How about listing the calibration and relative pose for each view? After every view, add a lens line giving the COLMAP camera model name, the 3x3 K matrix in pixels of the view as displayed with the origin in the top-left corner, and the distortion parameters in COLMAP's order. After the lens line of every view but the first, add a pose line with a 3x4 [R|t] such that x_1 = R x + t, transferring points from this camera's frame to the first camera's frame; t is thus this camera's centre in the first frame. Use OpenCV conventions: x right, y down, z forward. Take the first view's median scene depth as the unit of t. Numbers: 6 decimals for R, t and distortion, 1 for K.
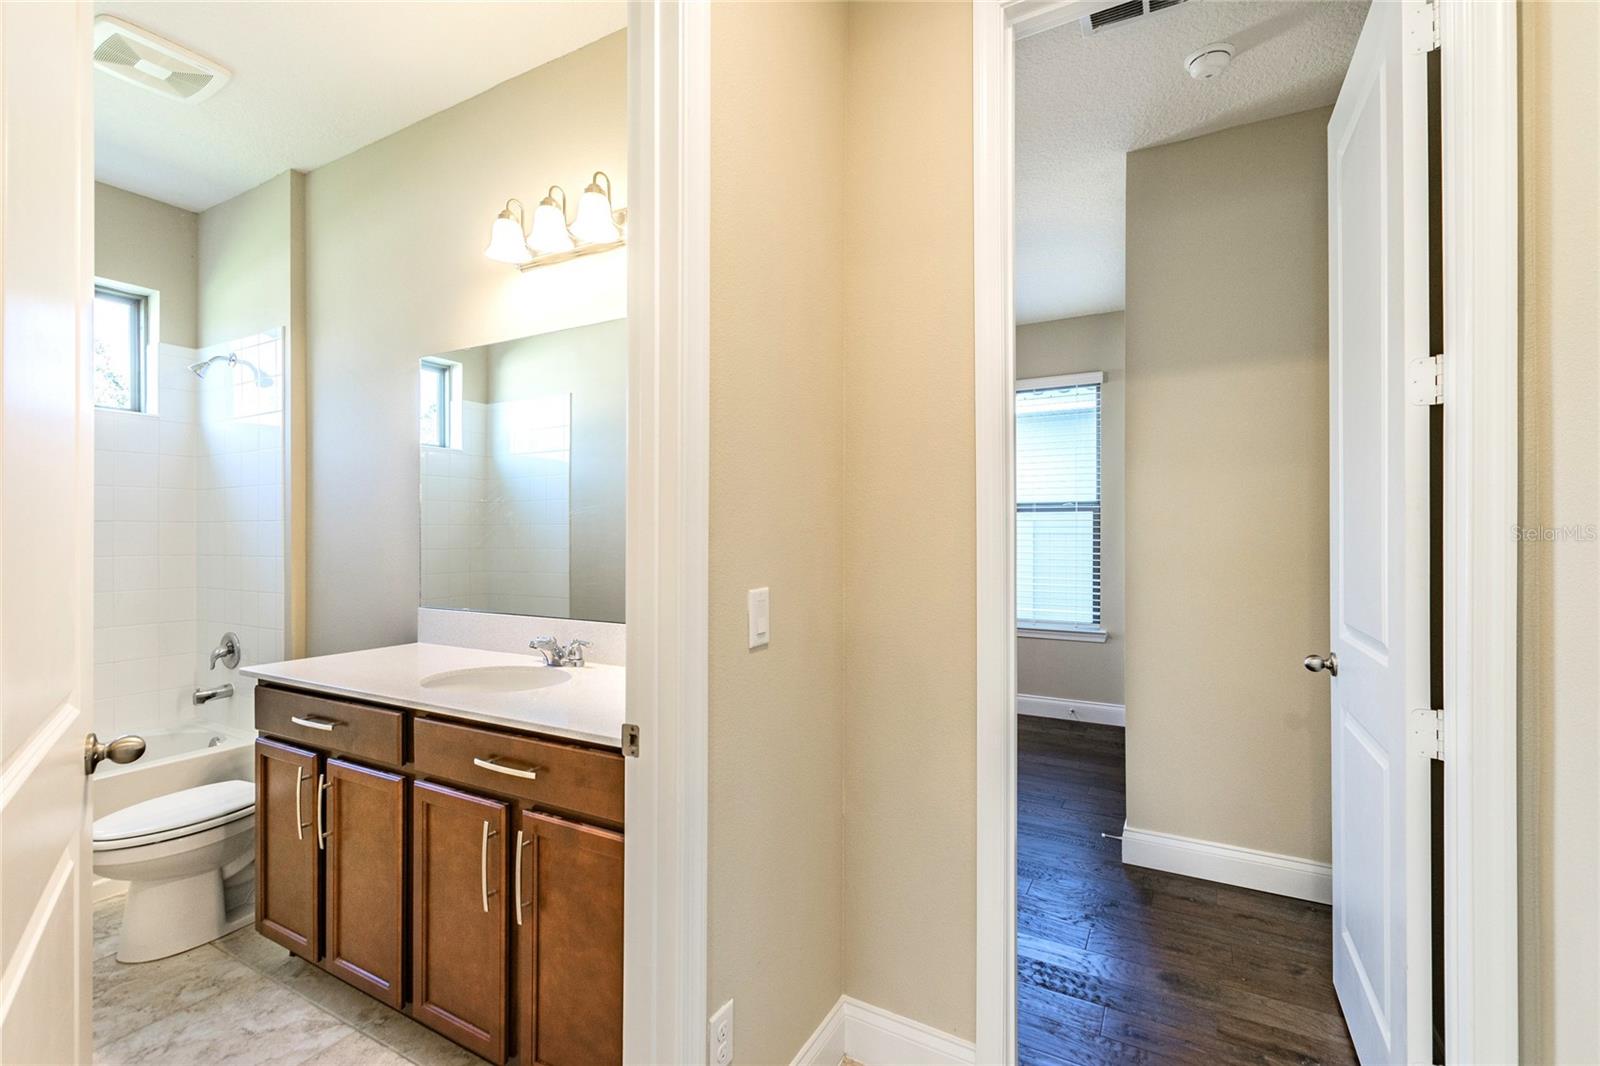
lens RADIAL K [[714.9, 0, 810.6], [0, 714.9, 532.9], [0, 0, 1]] dist [0.003850, -0.001073]
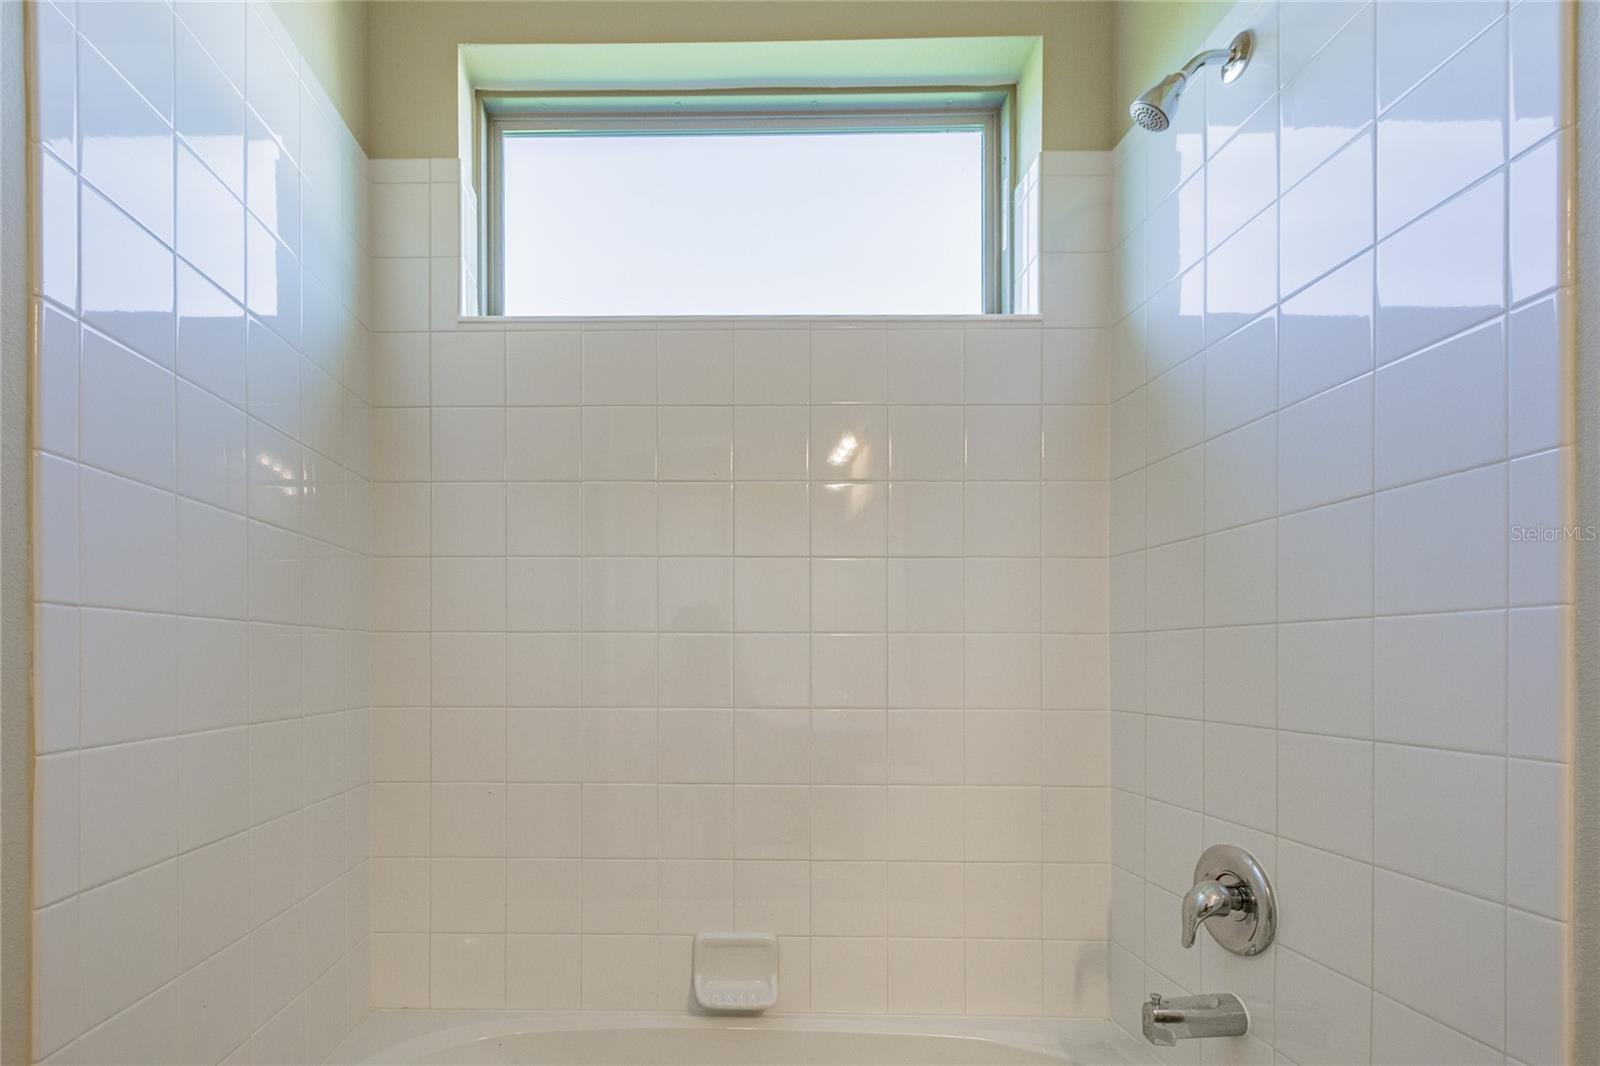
lens RADIAL K [[714.9, 0, 704.1], [0, 714.9, 663.5], [0, 0, 1]] dist [0.003850, -0.001073]
pose [[0.495664, 0.003835, -0.868506, -0.977791], [-0.000576, 0.999991, 0.004086, 0.075588], [0.868514, -0.001525, 0.495662, 0.933940]]
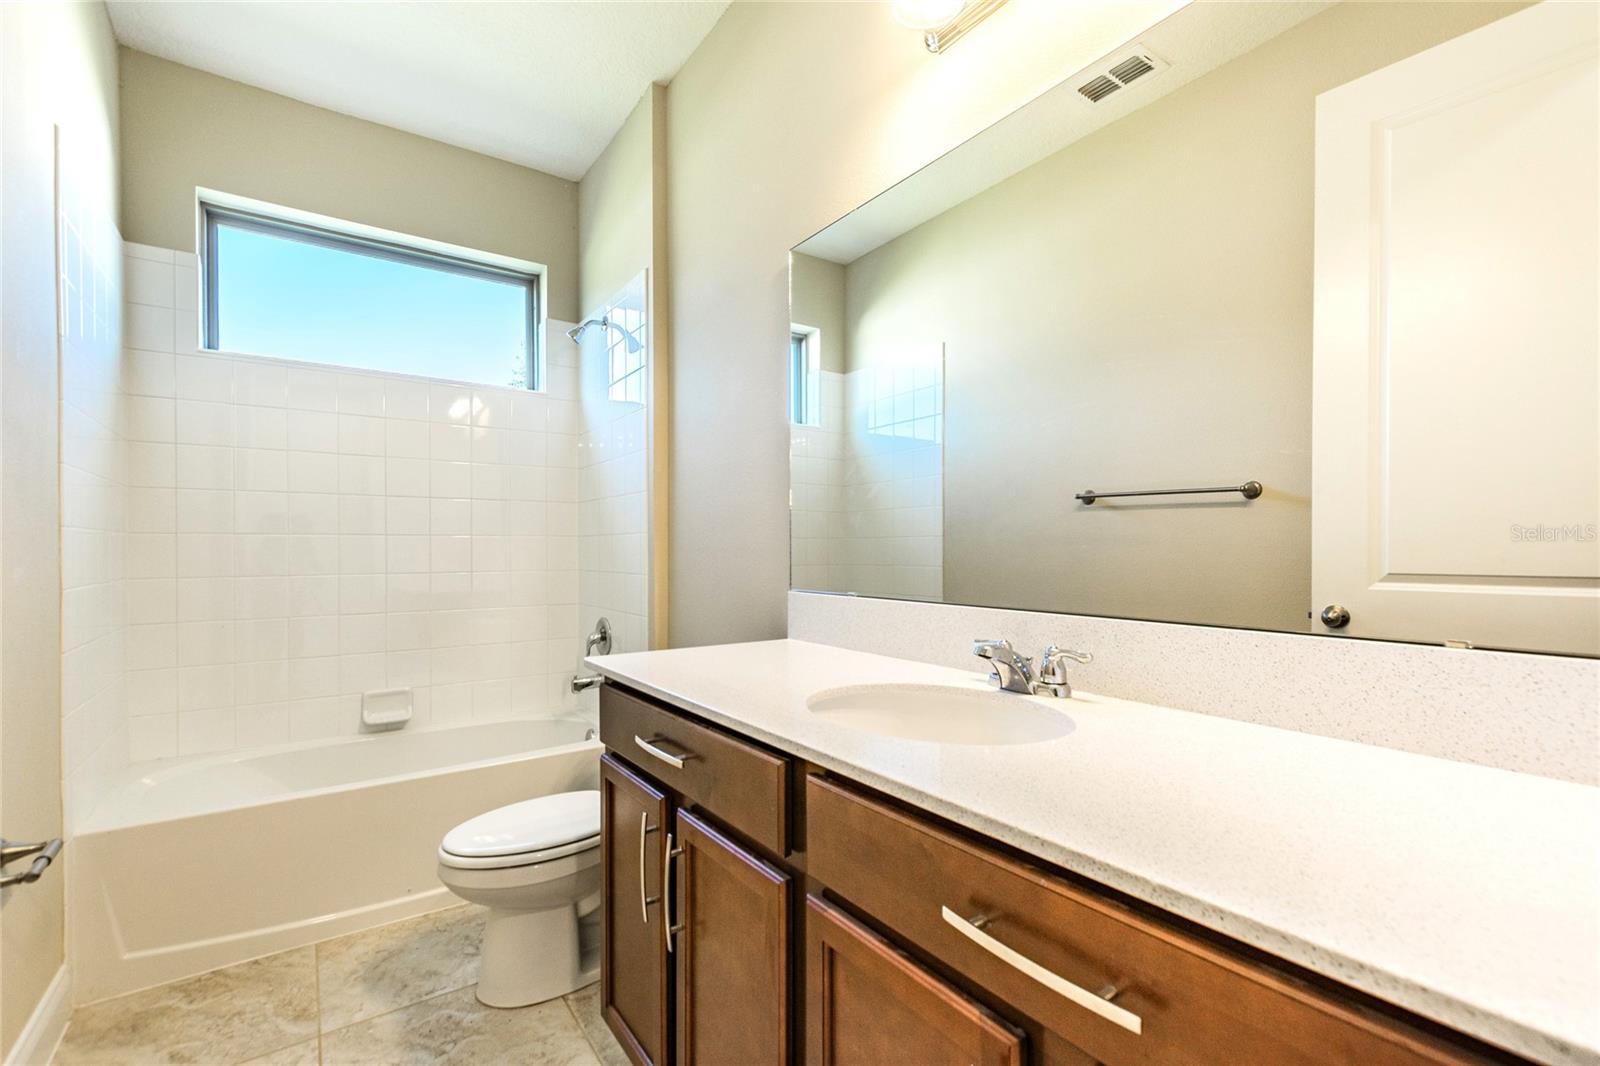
lens RADIAL K [[714.9, 0, 805.4], [0, 714.9, 547.4], [0, 0, 1]] dist [0.003850, -0.001073]
pose [[0.901999, -0.000718, -0.431737, -0.262451], [0.001688, 0.999997, 0.001863, 0.070935], [0.431735, -0.002409, 0.901997, 0.420762]]
